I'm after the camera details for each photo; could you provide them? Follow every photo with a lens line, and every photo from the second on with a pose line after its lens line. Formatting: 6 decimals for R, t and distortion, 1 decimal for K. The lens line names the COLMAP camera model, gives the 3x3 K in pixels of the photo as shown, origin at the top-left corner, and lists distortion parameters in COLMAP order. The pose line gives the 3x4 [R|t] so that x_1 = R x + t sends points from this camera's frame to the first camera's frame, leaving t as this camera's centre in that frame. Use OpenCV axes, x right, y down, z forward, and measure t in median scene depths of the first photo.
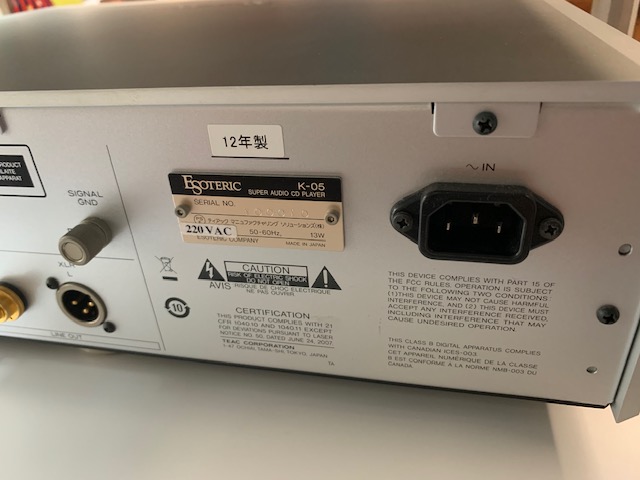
lens RADIAL K [[494.2, 0, 320.0], [0, 494.2, 240.0], [0, 0, 1]] dist [0.056718, -0.132745]
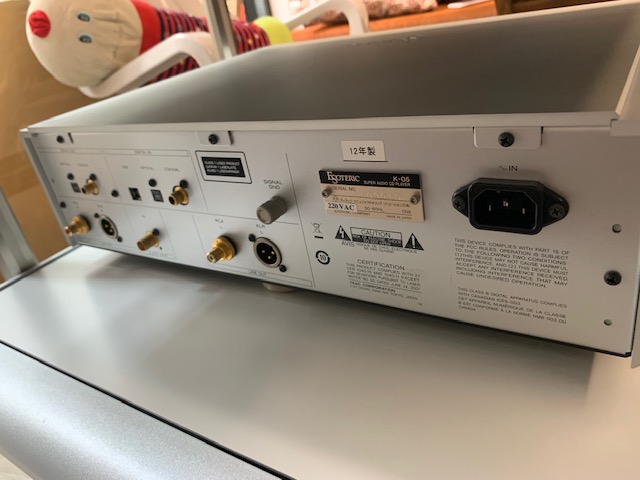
lens RADIAL K [[494.2, 0, 320.0], [0, 494.2, 240.0], [0, 0, 1]] dist [0.056718, -0.132745]
pose [[0.934061, 0.063037, -0.351507, 0.273744], [-0.063555, 0.997927, 0.010075, 0.075682], [0.351413, 0.012930, 0.936131, -0.500708]]
